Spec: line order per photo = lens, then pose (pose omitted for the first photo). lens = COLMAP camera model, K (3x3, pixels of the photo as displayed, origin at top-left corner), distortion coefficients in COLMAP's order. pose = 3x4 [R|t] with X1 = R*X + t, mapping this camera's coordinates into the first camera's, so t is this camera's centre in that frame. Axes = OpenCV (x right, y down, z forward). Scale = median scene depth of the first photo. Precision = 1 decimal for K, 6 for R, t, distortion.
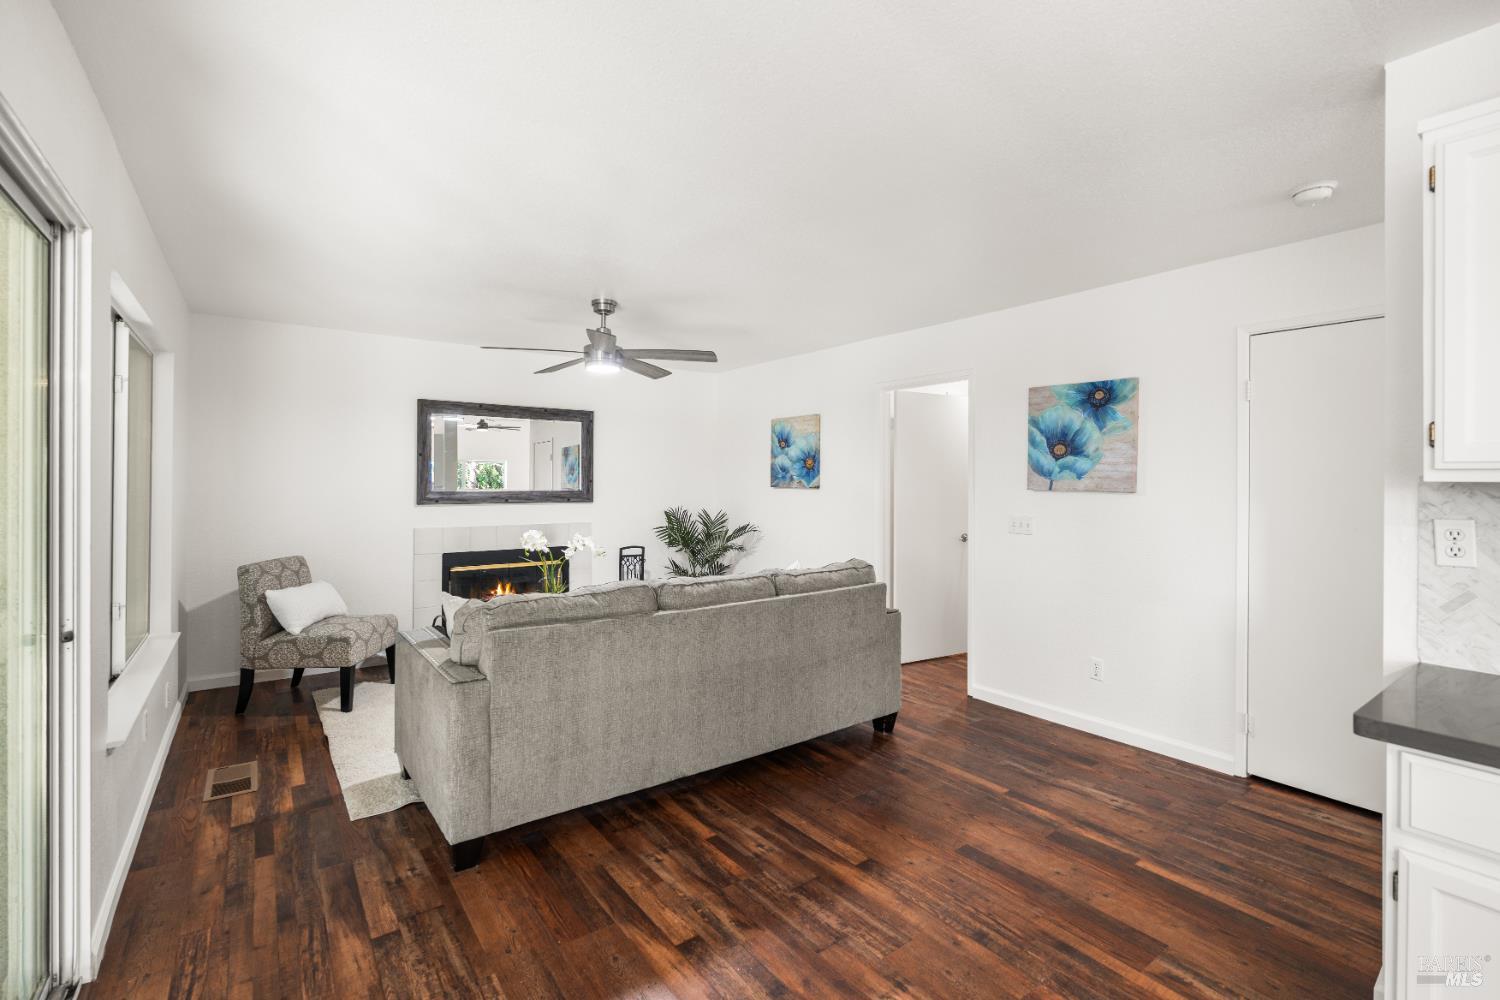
lens RADIAL K [[675.5, 0, 751.3], [0, 675.5, 454.5], [0, 0, 1]] dist [-0.000676, 0.000436]
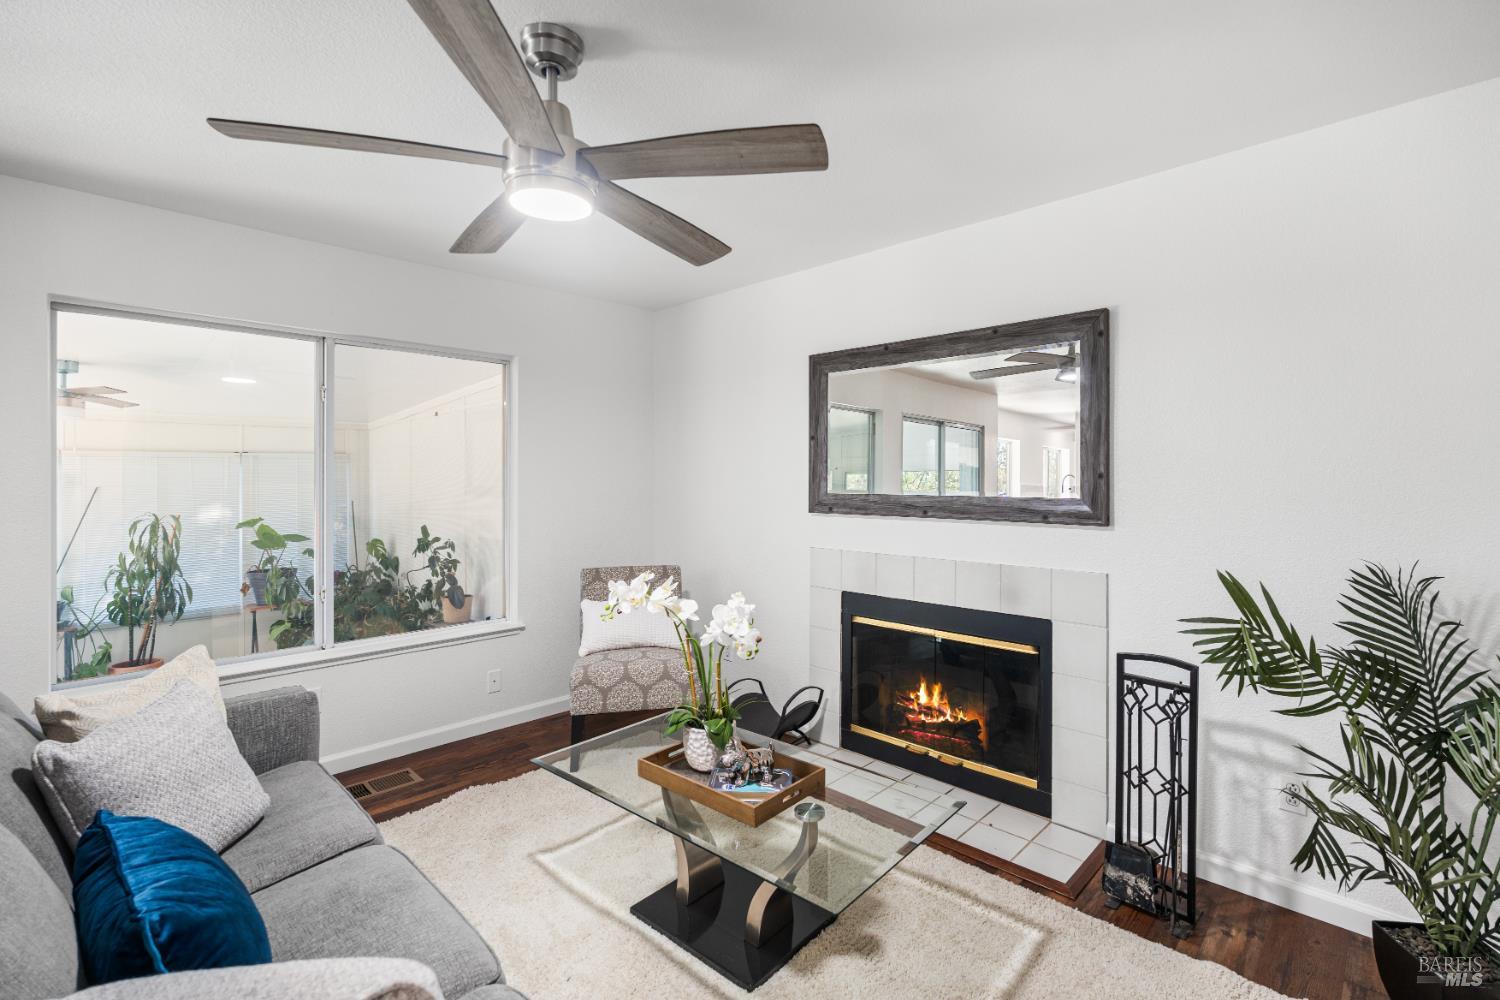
lens RADIAL K [[675.5, 0, 765.7], [0, 675.5, 478.5], [0, 0, 1]] dist [-0.000676, 0.000436]
pose [[0.169943, -0.003457, -0.985448, 0.142051], [0.038769, 0.999243, 0.003180, 0.031289], [0.984691, -0.038745, 0.169948, 0.730685]]
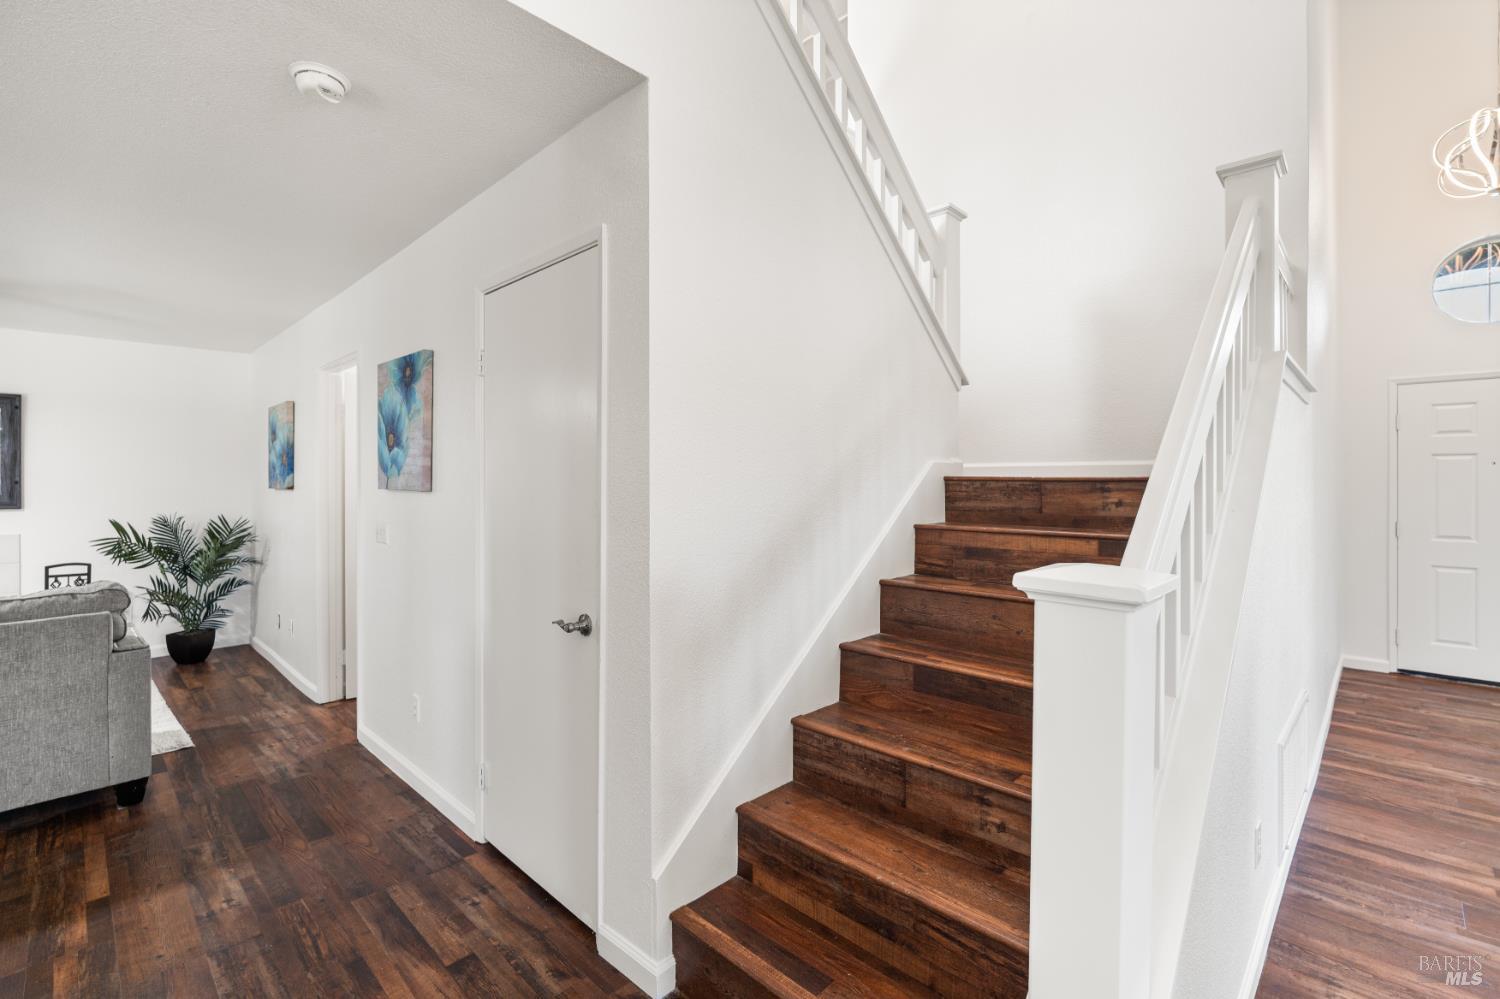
lens RADIAL K [[675.5, 0, 751.9], [0, 675.5, 489.0], [0, 0, 1]] dist [-0.000676, 0.000436]
pose [[0.988423, -0.004962, 0.151640, 0.500894], [-0.003491, 0.998456, 0.055430, -0.000015], [-0.151681, -0.055318, 0.986880, 0.087936]]
